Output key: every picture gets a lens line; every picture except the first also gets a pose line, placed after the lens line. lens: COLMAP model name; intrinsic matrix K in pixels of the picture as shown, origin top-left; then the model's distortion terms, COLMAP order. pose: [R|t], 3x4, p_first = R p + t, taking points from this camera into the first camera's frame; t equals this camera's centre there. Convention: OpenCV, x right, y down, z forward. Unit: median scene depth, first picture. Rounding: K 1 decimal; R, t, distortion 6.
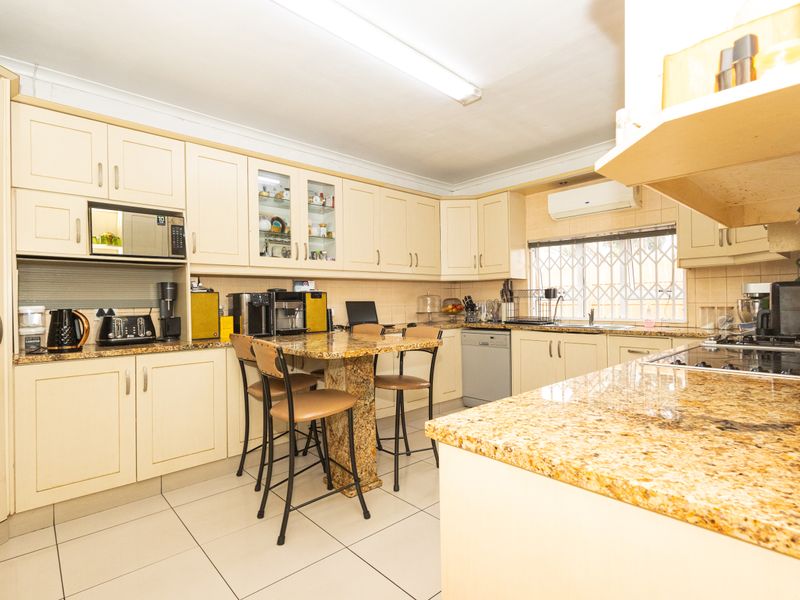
lens RADIAL K [[414.1, 0, 403.4], [0, 414.1, 300.2], [0, 0, 1]] dist [0.012429, -0.001476]
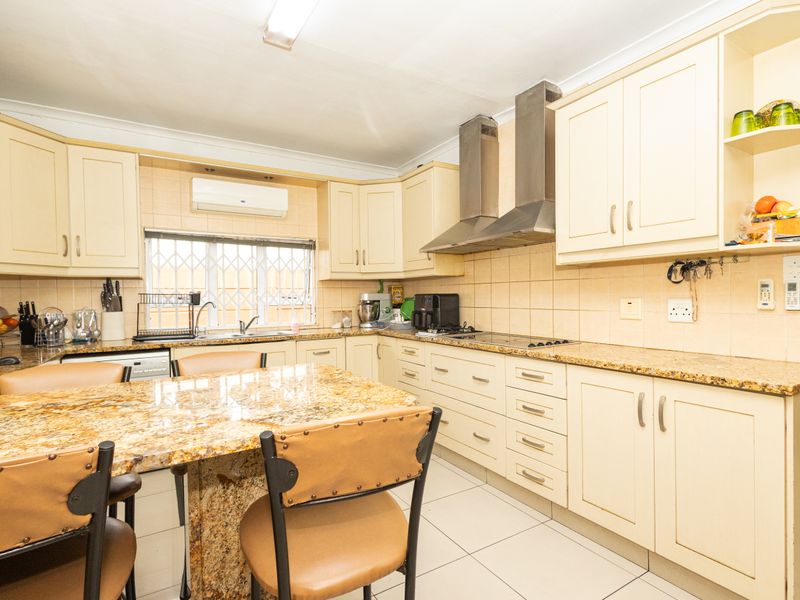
lens RADIAL K [[414.1, 0, 402.9], [0, 414.1, 300.2], [0, 0, 1]] dist [0.012429, -0.001476]
pose [[0.190718, 0.003782, 0.981638, -0.376567], [0.008726, 0.999947, -0.005548, -0.006191], [-0.981606, 0.009624, 0.190675, 0.449569]]
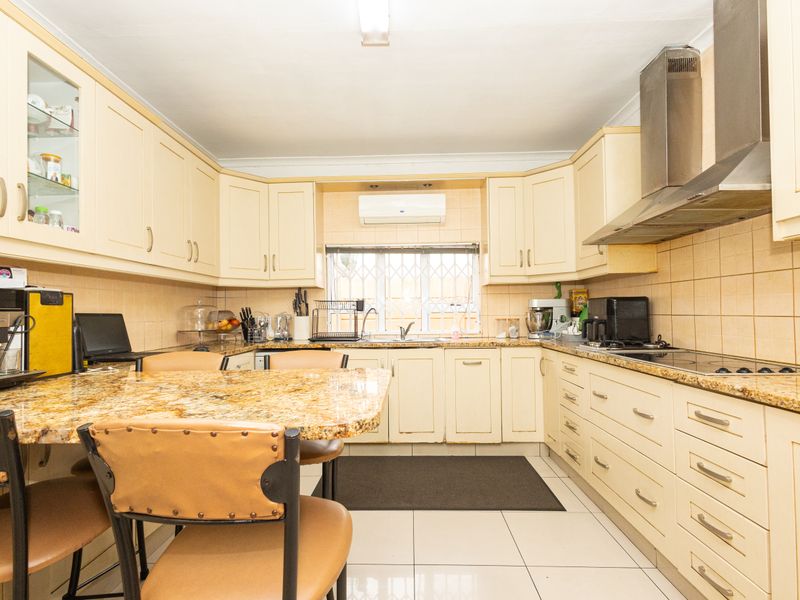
lens RADIAL K [[414.1, 0, 395.7], [0, 414.1, 301.0], [0, 0, 1]] dist [0.012429, -0.001476]
pose [[0.696613, 0.026684, 0.716950, -0.236433], [0.000851, 0.999277, -0.038018, 0.008018], [-0.717446, 0.027094, 0.696087, 0.329151]]
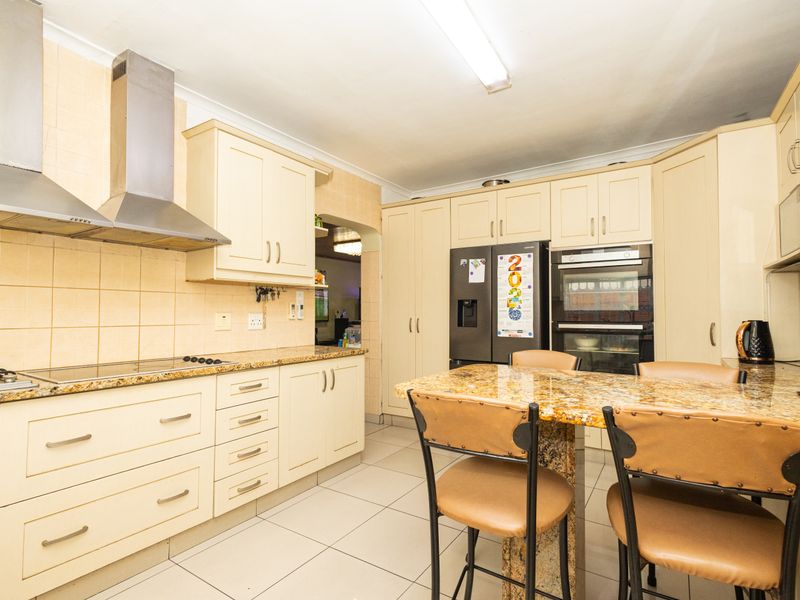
lens RADIAL K [[414.1, 0, 398.7], [0, 414.1, 300.7], [0, 0, 1]] dist [0.012429, -0.001476]
pose [[-0.969730, 0.007264, -0.244070, 0.146298], [0.013843, 0.999585, -0.025251, -0.007937], [0.243786, -0.027865, -0.969429, 0.998219]]
